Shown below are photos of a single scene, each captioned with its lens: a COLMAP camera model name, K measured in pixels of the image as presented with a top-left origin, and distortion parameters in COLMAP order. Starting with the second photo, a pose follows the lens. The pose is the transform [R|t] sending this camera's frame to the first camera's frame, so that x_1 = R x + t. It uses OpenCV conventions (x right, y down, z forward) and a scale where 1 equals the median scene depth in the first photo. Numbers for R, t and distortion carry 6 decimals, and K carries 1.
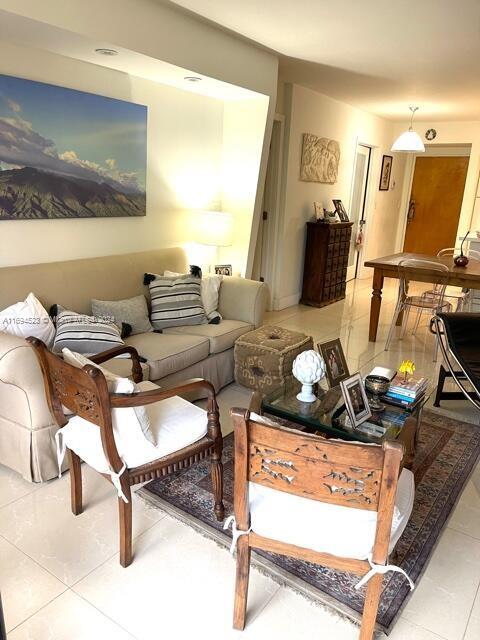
lens RADIAL K [[481.1, 0, 242.9], [0, 481.1, 321.9], [0, 0, 1]] dist [0.080932, -0.107181]
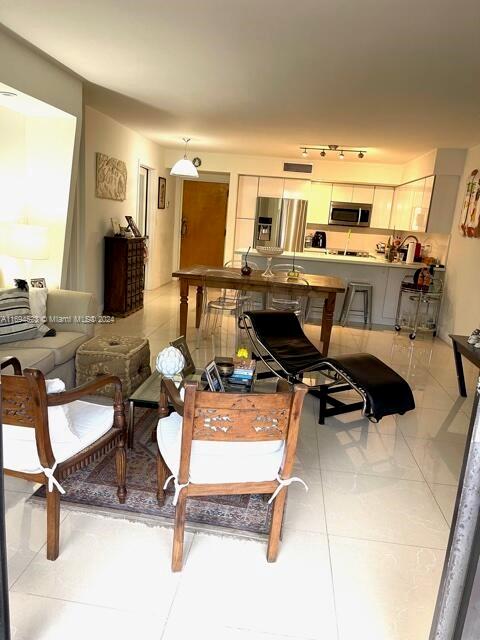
lens RADIAL K [[481.1, 0, 242.9], [0, 481.1, 321.9], [0, 0, 1]] dist [0.080932, -0.107181]
pose [[0.878666, -0.074223, 0.471633, -0.185748], [0.087940, 0.996101, -0.007074, 0.016570], [-0.469269, 0.047691, 0.881767, -0.082941]]
